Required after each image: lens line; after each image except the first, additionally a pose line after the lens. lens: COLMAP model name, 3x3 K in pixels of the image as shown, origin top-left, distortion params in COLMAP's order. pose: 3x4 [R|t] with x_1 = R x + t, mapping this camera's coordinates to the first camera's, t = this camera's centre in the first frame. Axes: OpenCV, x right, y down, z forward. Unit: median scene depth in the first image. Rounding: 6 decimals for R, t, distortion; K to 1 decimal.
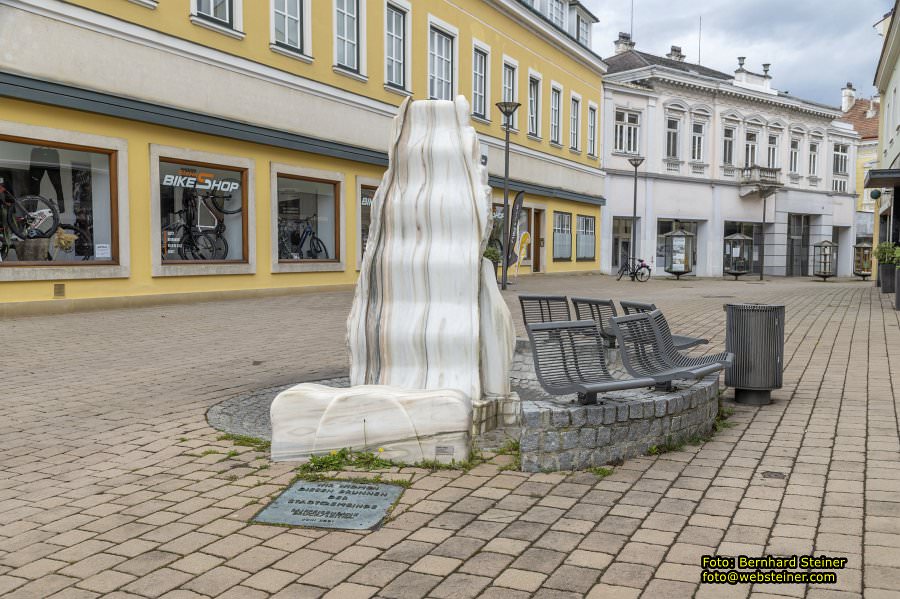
lens RADIAL K [[875.8, 0, 449.9], [0, 875.8, 301.4], [0, 0, 1]] dist [0.014528, 0.000000]
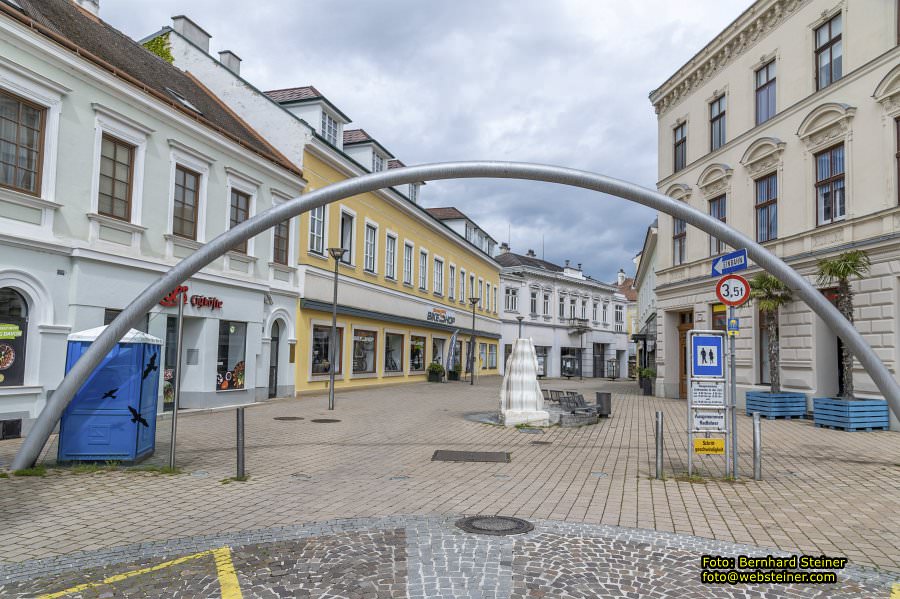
lens RADIAL K [[596.6, 0, 450.4], [0, 596.6, 302.3], [0, 0, 1]] dist [0.025500, -0.008689]
pose [[0.989658, 0.027644, 0.140759, -0.097946], [-0.006874, 0.989268, -0.145950, 0.000135], [-0.143283, 0.143473, 0.979227, -0.214818]]
